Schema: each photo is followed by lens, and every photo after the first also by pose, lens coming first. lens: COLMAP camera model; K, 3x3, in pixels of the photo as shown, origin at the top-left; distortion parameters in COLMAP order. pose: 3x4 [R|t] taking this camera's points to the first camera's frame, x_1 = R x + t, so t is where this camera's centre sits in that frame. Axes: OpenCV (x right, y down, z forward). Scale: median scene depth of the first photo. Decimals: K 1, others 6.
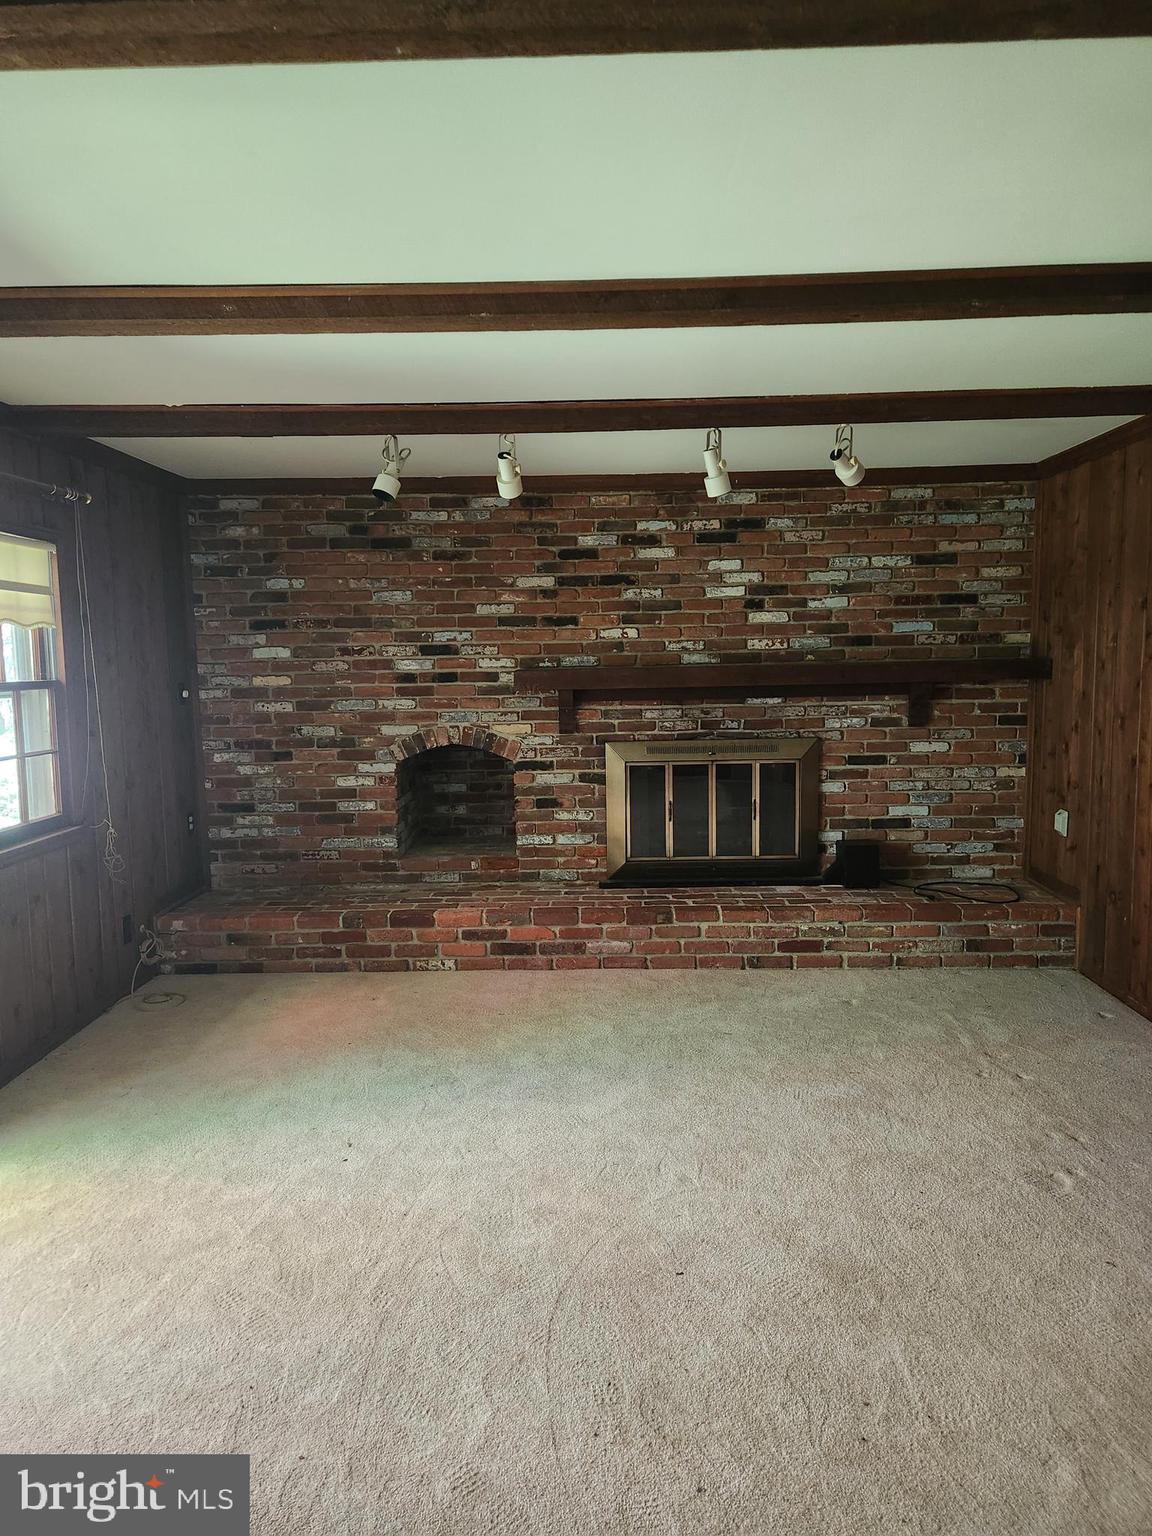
lens RADIAL K [[1018.7, 0, 589.2], [0, 1018.7, 766.1], [0, 0, 1]] dist [0.071839, -0.056803]
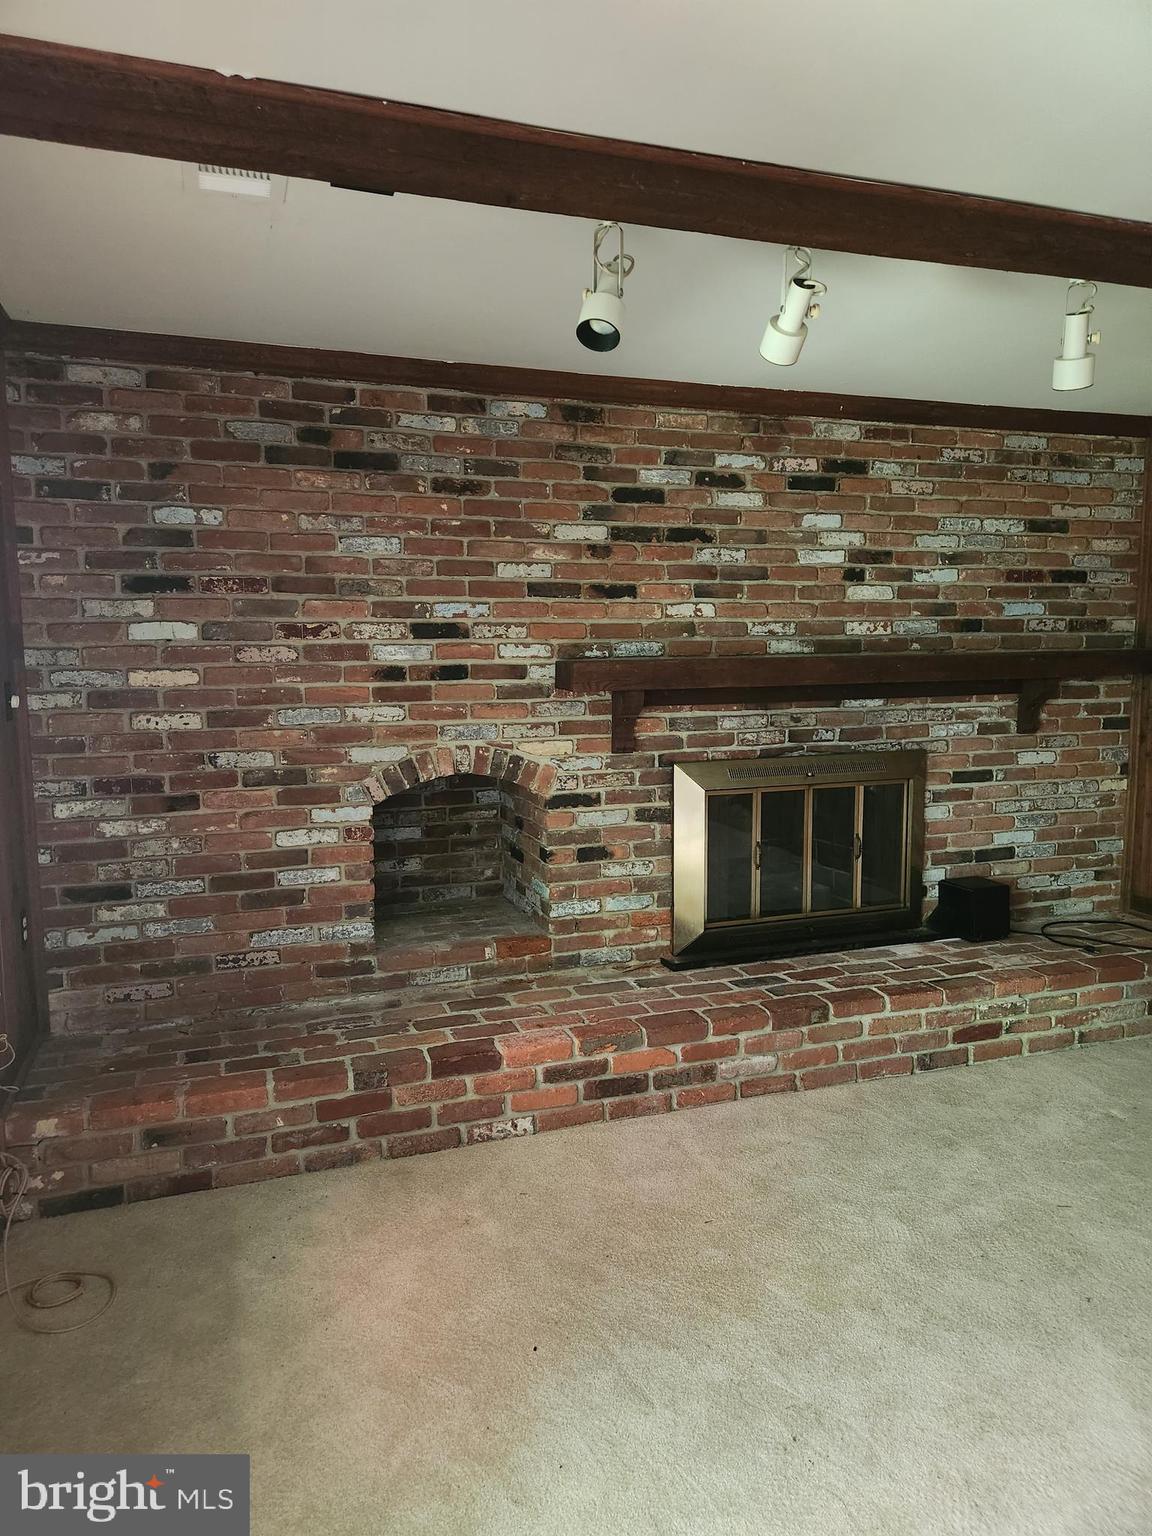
lens RADIAL K [[1018.7, 0, 567.1], [0, 1018.7, 757.1], [0, 0, 1]] dist [0.071839, -0.056803]
pose [[0.940905, -0.027821, 0.337525, -0.295812], [0.030264, 0.999540, -0.001976, -0.029173], [-0.337315, 0.012074, 0.941314, 0.360500]]
